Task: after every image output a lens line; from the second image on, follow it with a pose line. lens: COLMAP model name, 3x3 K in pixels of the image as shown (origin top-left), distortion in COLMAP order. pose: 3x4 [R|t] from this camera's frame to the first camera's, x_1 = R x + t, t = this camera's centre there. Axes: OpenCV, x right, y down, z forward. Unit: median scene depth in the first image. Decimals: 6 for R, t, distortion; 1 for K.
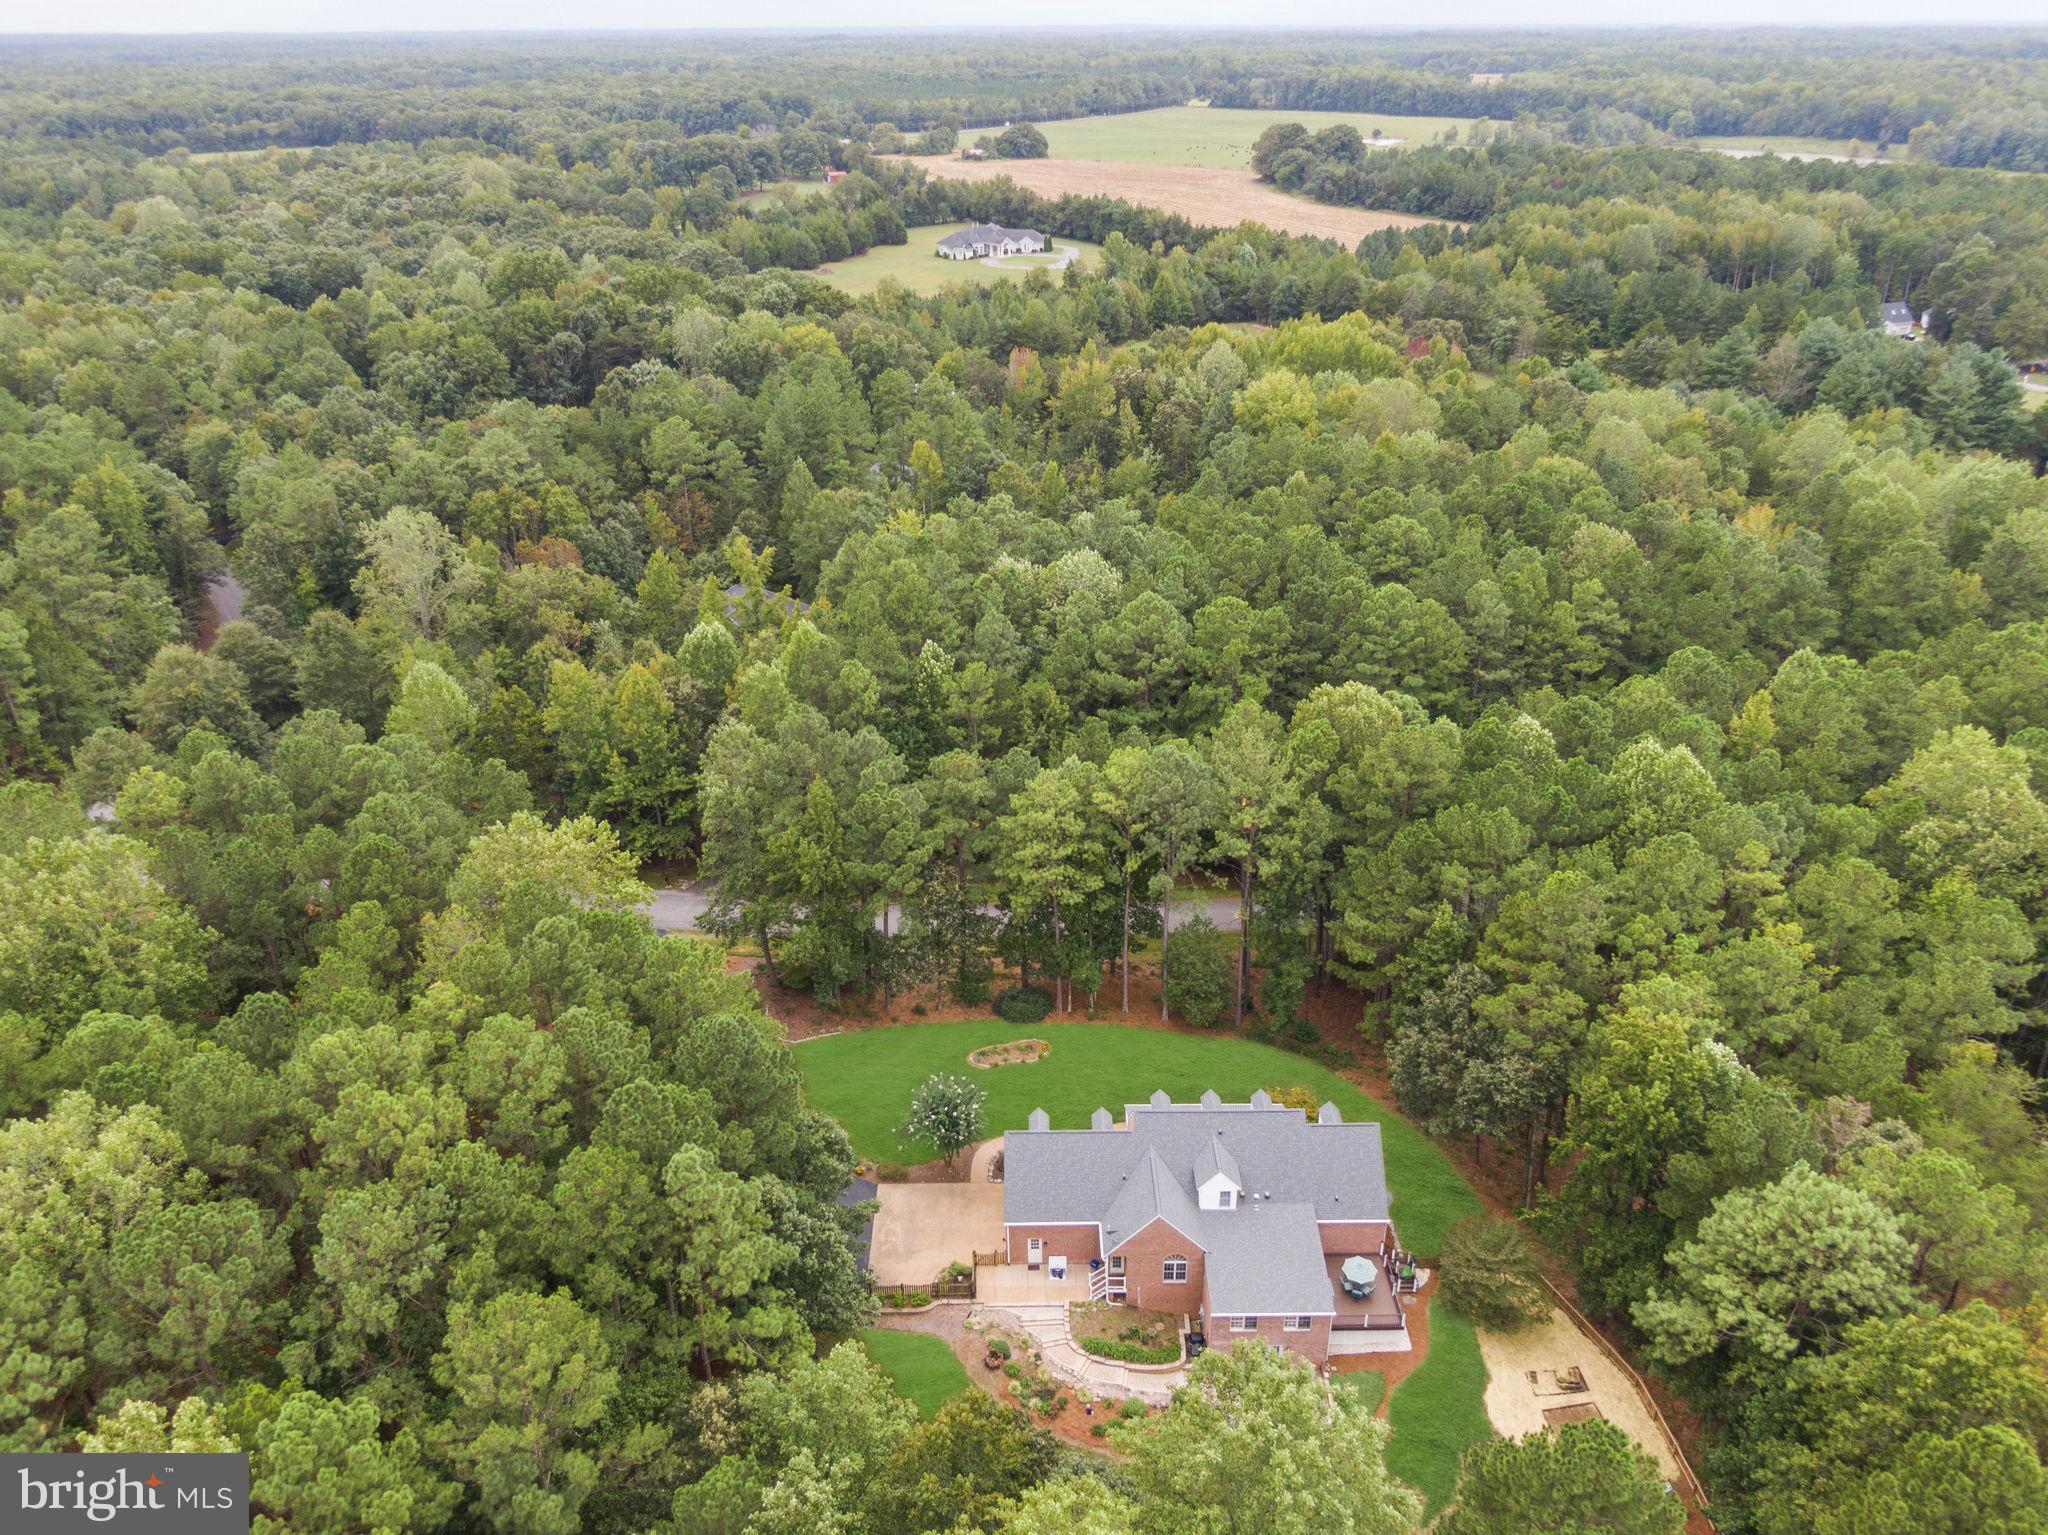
lens RADIAL K [[1541.7, 0, 1021.6], [0, 1541.7, 753.2], [0, 0, 1]] dist [0.030419, -0.016104]
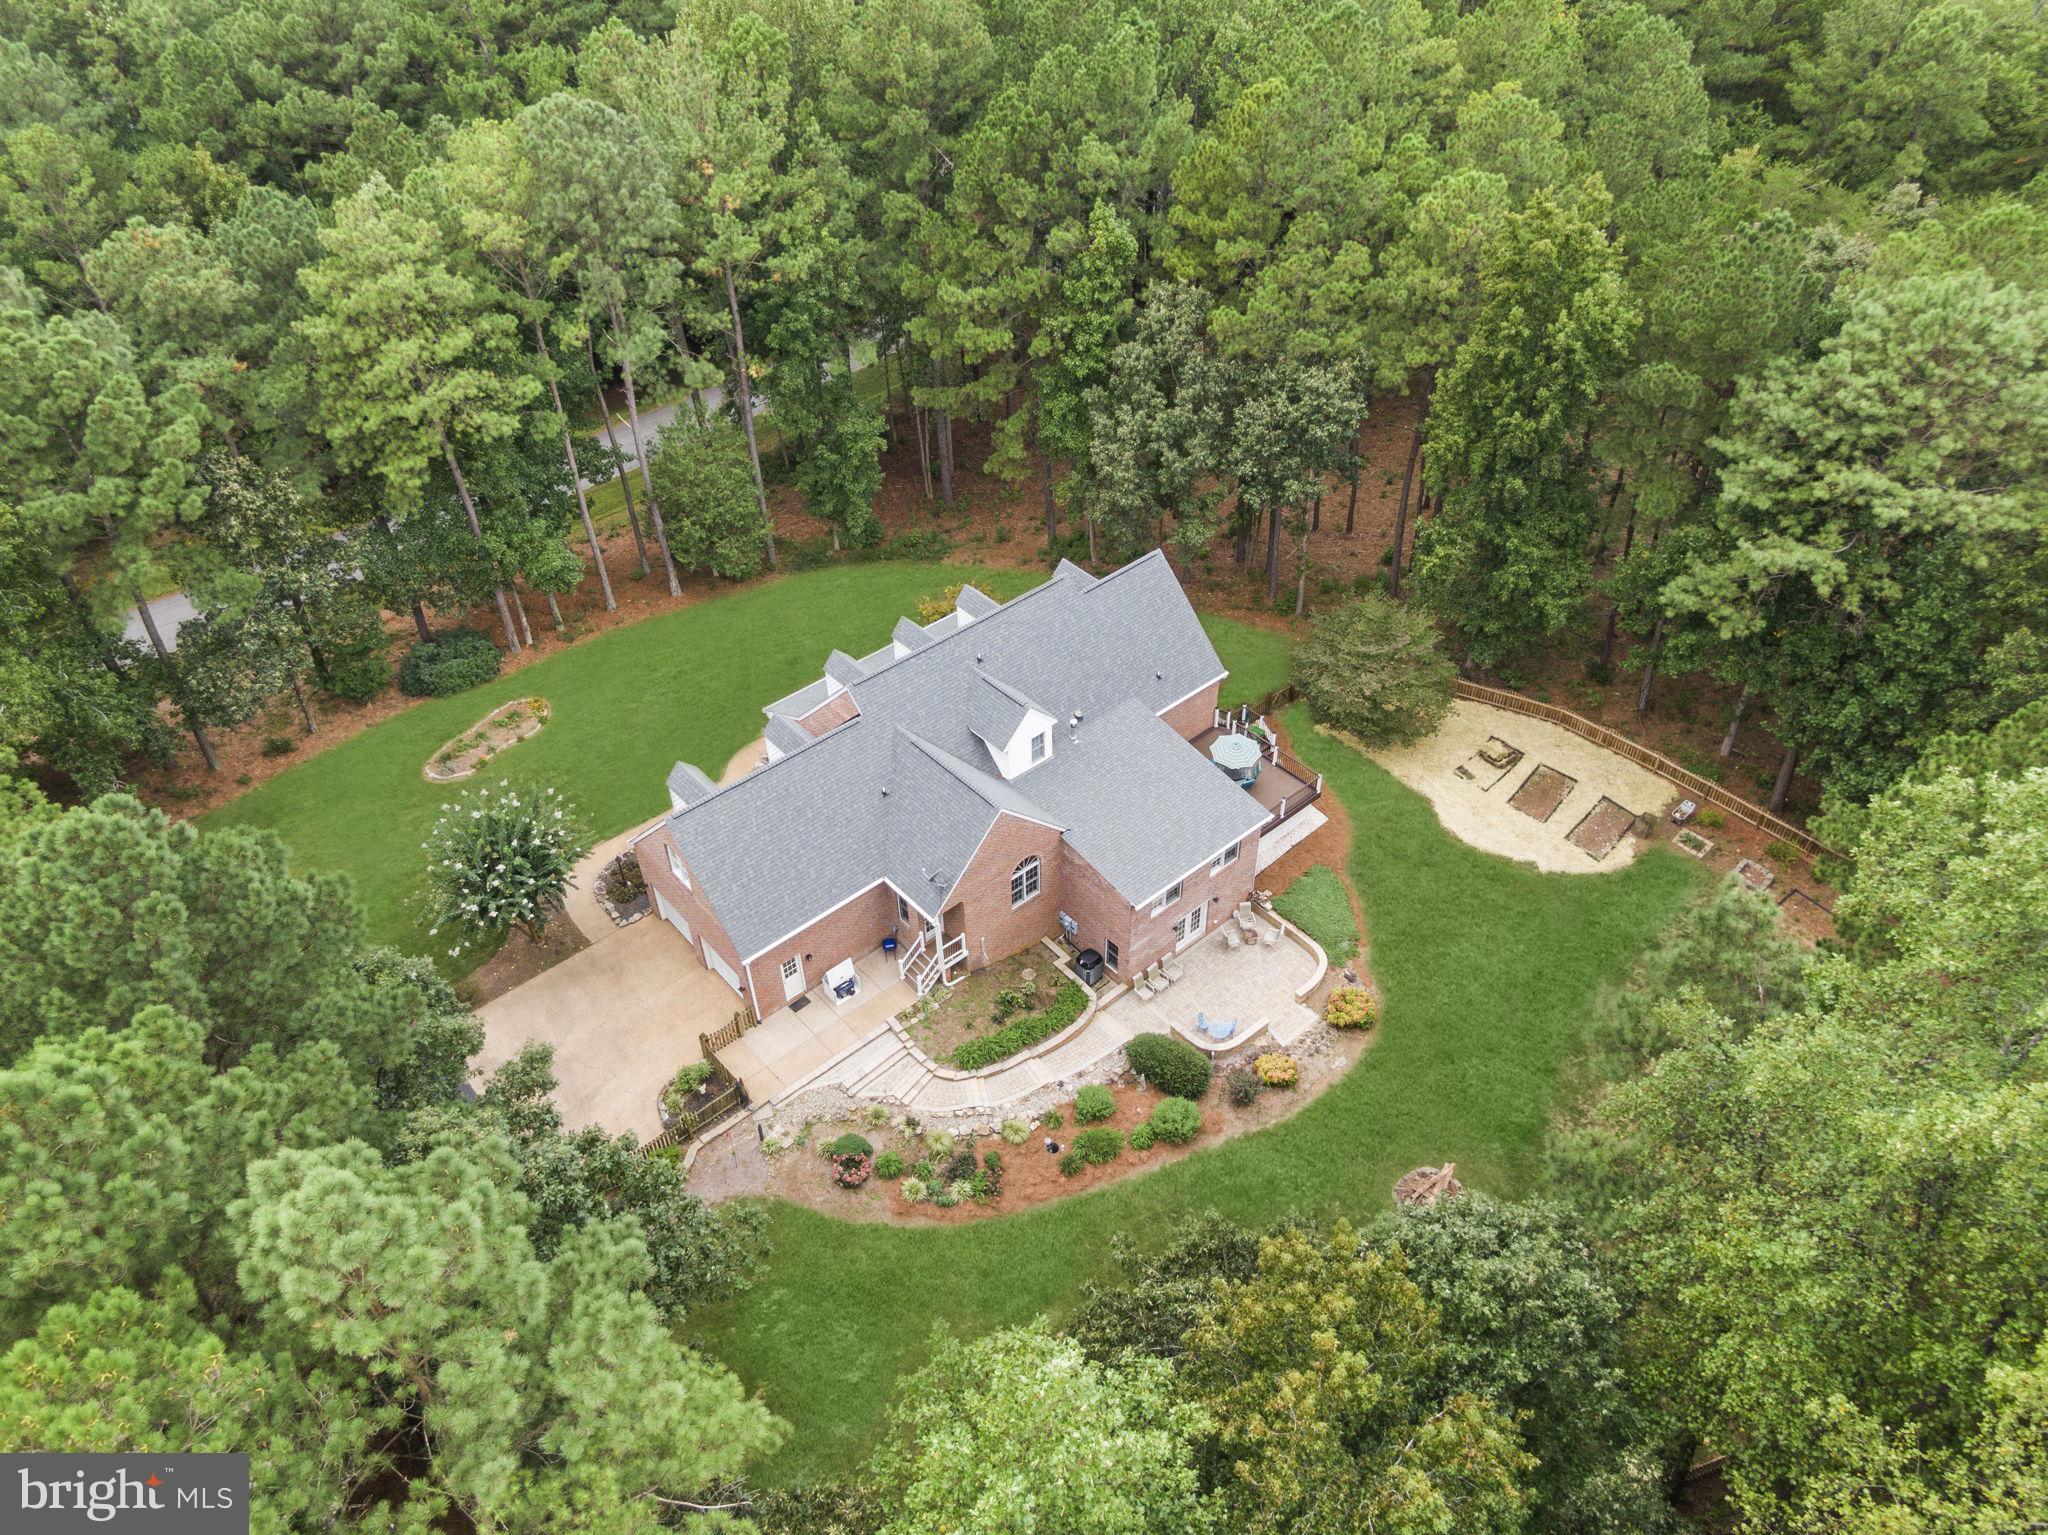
lens RADIAL K [[1541.7, 0, 1039.2], [0, 1541.7, 755.0], [0, 0, 1]] dist [0.030419, -0.016104]
pose [[0.757483, -0.426497, 0.494287, -0.171491], [0.305323, 0.900643, 0.309224, 0.103379], [-0.577060, -0.083315, 0.812441, 0.505932]]
